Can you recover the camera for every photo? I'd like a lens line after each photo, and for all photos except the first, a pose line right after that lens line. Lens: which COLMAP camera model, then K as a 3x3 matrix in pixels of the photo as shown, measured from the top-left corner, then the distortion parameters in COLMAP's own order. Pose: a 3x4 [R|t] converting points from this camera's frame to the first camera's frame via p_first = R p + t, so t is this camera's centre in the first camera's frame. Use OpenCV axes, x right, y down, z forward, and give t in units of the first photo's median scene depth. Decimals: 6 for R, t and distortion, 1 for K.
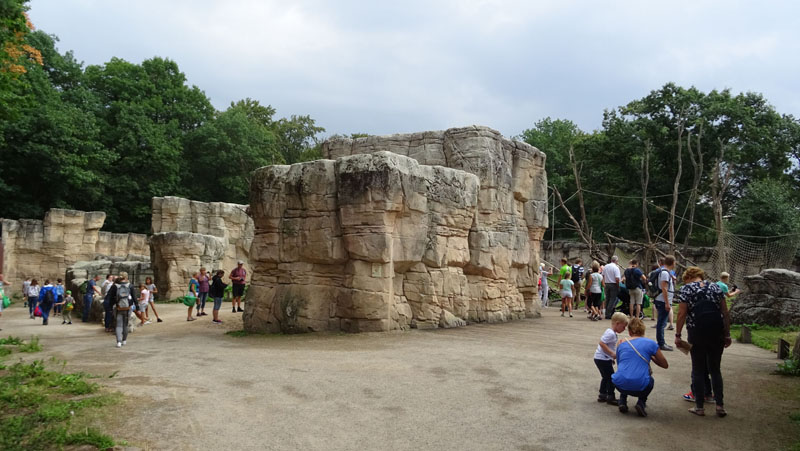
lens RADIAL K [[693.8, 0, 400.4], [0, 693.8, 224.2], [0, 0, 1]] dist [-0.029417, -0.002249]
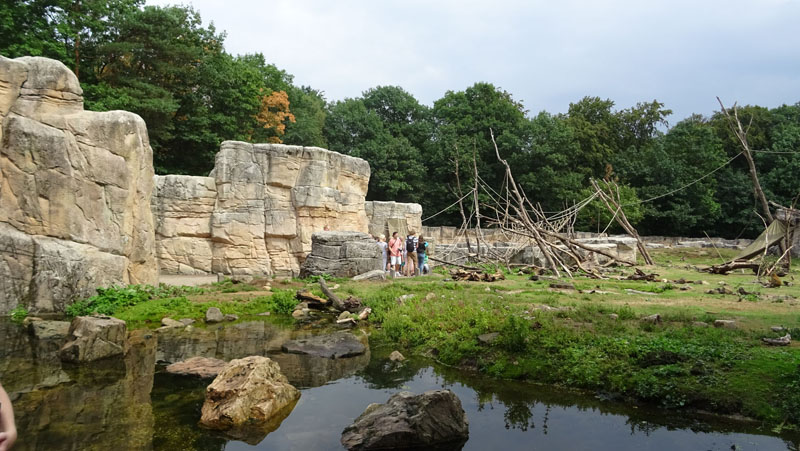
lens RADIAL K [[693.8, 0, 400.6], [0, 693.8, 227.4], [0, 0, 1]] dist [-0.029417, -0.002249]
pose [[0.579084, -0.039120, -0.814329, 1.498995], [0.044027, 0.998891, -0.016679, 0.079878], [0.814078, -0.026194, 0.580164, 0.438196]]
